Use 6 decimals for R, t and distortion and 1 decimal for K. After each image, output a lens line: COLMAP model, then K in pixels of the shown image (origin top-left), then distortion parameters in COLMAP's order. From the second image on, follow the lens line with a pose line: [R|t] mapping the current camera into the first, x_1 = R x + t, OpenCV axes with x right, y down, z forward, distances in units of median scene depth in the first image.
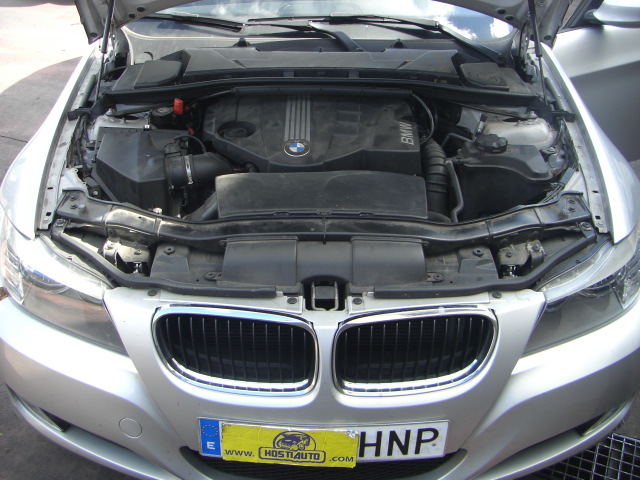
lens RADIAL K [[720.0, 0, 305.6], [0, 720.0, 191.8], [0, 0, 1]] dist [-0.200871, 0.166949]
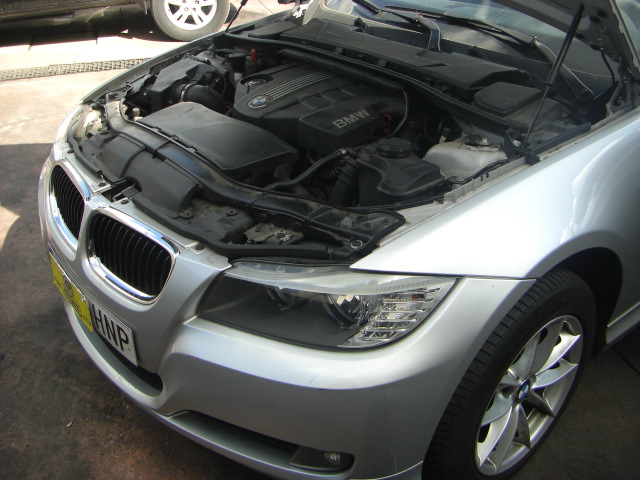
lens RADIAL K [[720.0, 0, 305.6], [0, 720.0, 191.8], [0, 0, 1]] dist [-0.200871, 0.166949]
pose [[0.634502, 0.322458, -0.702444, 0.829855], [-0.343813, 0.931703, 0.117141, -0.082176], [0.692243, 0.167183, 0.702033, 0.270876]]
